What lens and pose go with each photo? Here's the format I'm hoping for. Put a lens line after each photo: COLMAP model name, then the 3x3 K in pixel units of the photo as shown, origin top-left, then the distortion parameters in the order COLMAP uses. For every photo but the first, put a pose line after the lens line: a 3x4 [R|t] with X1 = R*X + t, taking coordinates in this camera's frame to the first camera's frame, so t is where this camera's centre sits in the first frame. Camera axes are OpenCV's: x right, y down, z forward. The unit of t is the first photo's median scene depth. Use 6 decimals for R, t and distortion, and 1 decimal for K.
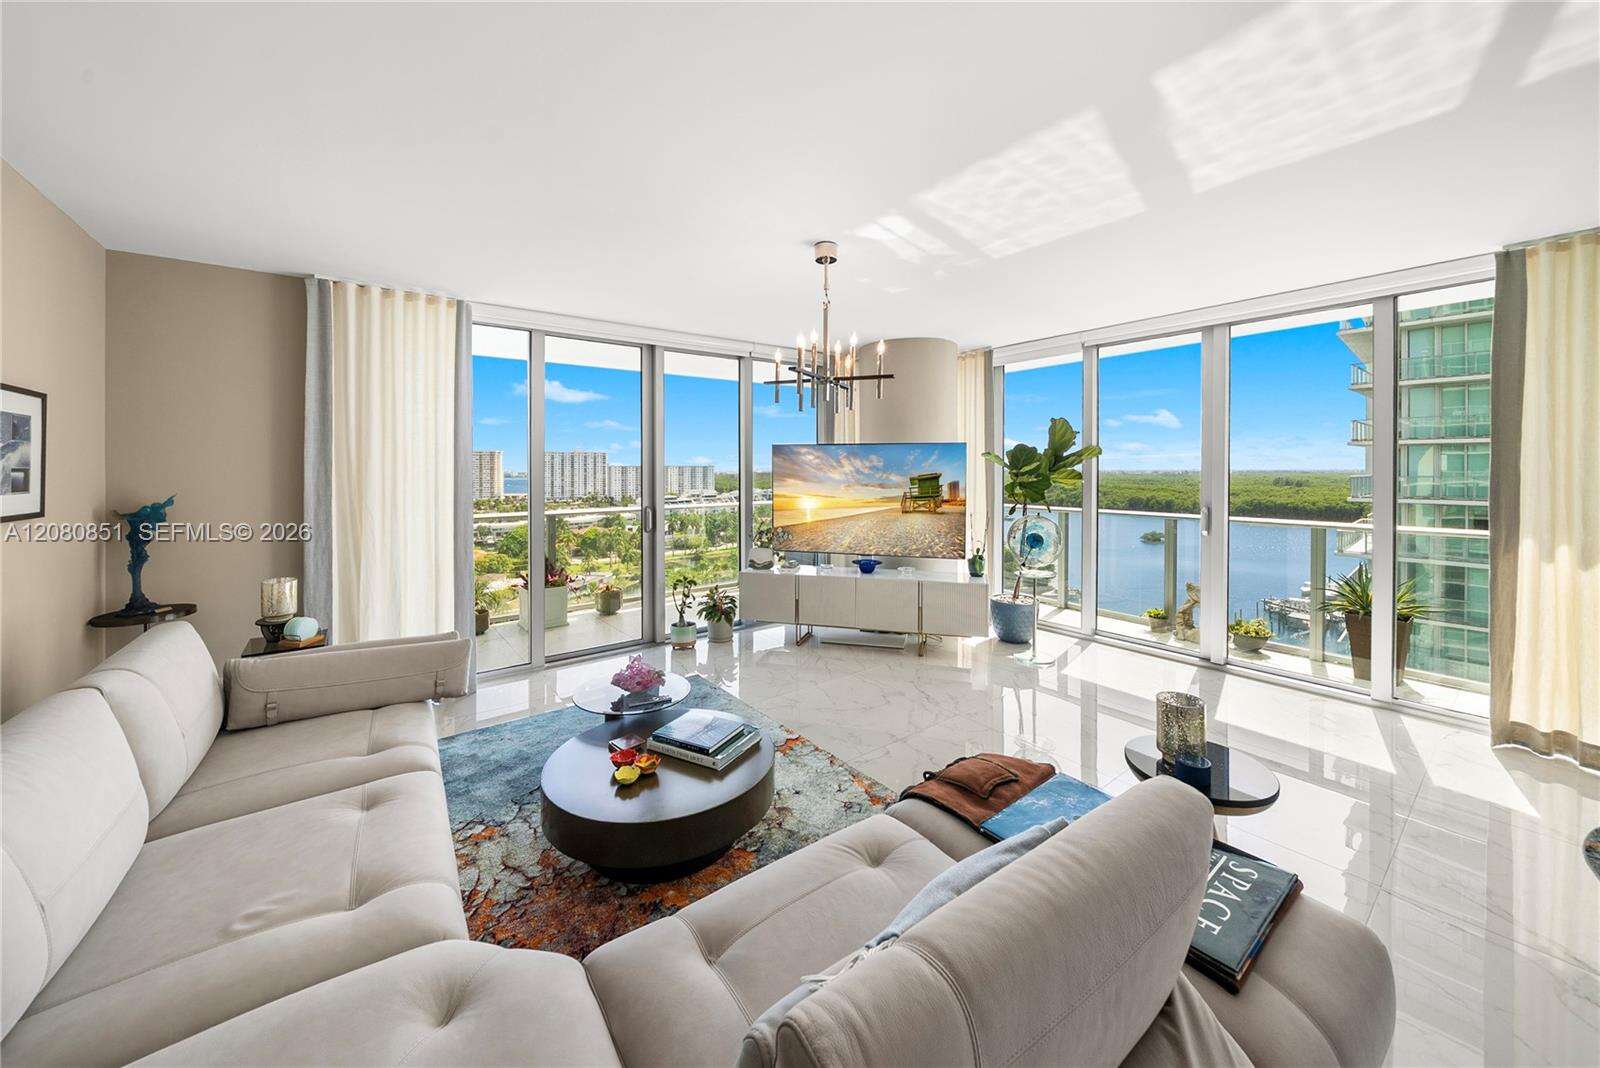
lens RADIAL K [[570.8, 0, 799.8], [0, 570.8, 470.5], [0, 0, 1]] dist [-0.001589, -0.000079]
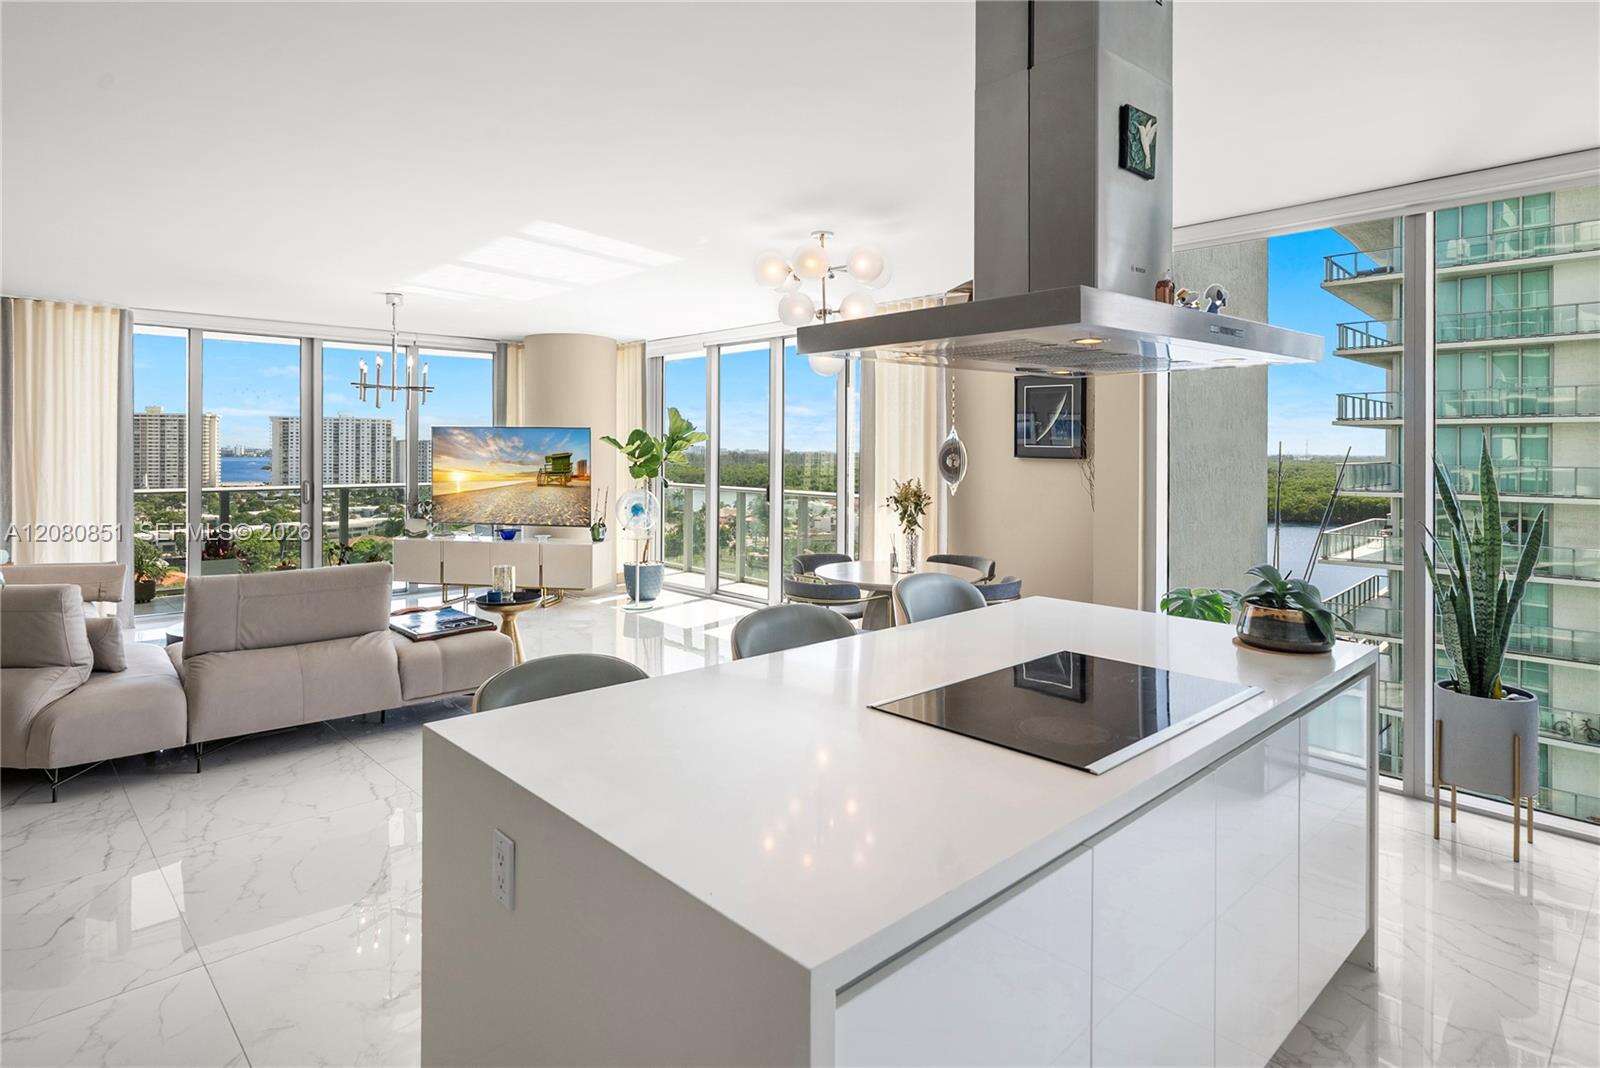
lens RADIAL K [[852.3, 0, 793.3], [0, 852.3, 450.3], [0, 0, 1]] dist [0.002078, 0.000111]
pose [[0.993413, 0.009313, 0.114207, 0.502815], [-0.009251, 0.999957, -0.001067, -0.003022], [-0.114212, 0.000004, 0.993456, -0.788868]]
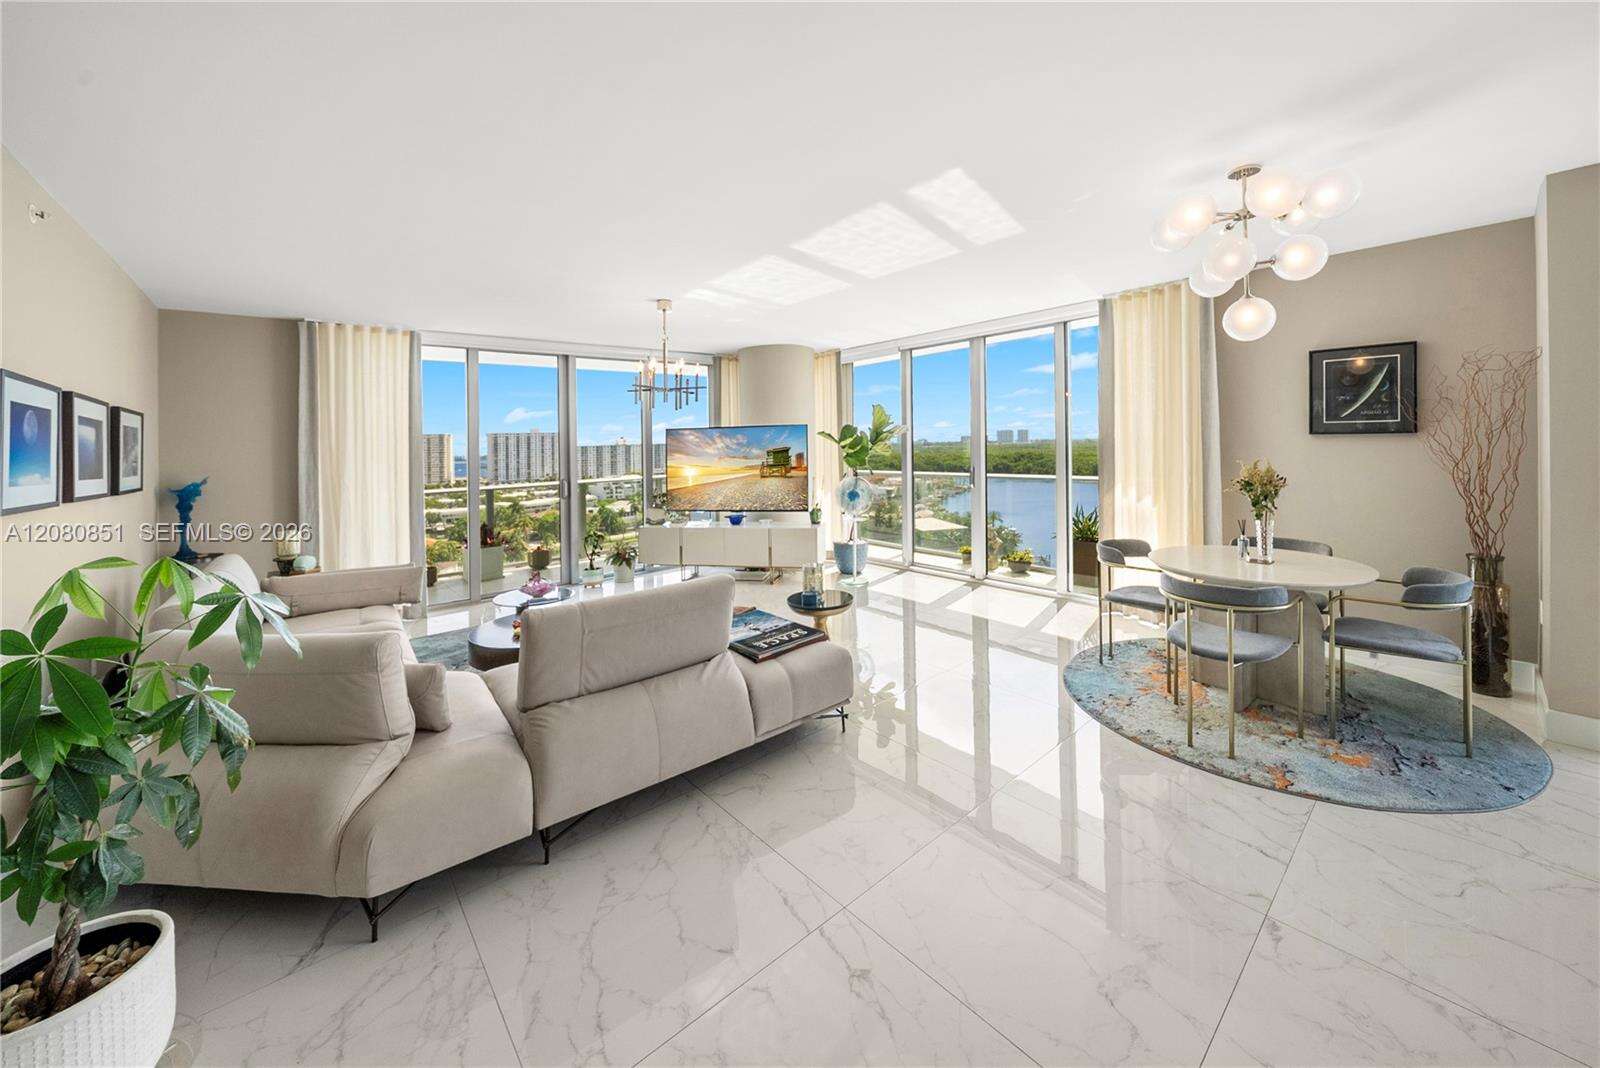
lens RADIAL K [[581.1, 0, 811.0], [0, 581.1, 431.1], [0, 0, 1]] dist [-0.001878, -0.000096]
pose [[0.997089, -0.023027, 0.072682, 0.200561], [0.024794, 0.999416, -0.023502, 0.000067], [-0.072099, 0.025236, 0.997078, -0.360345]]
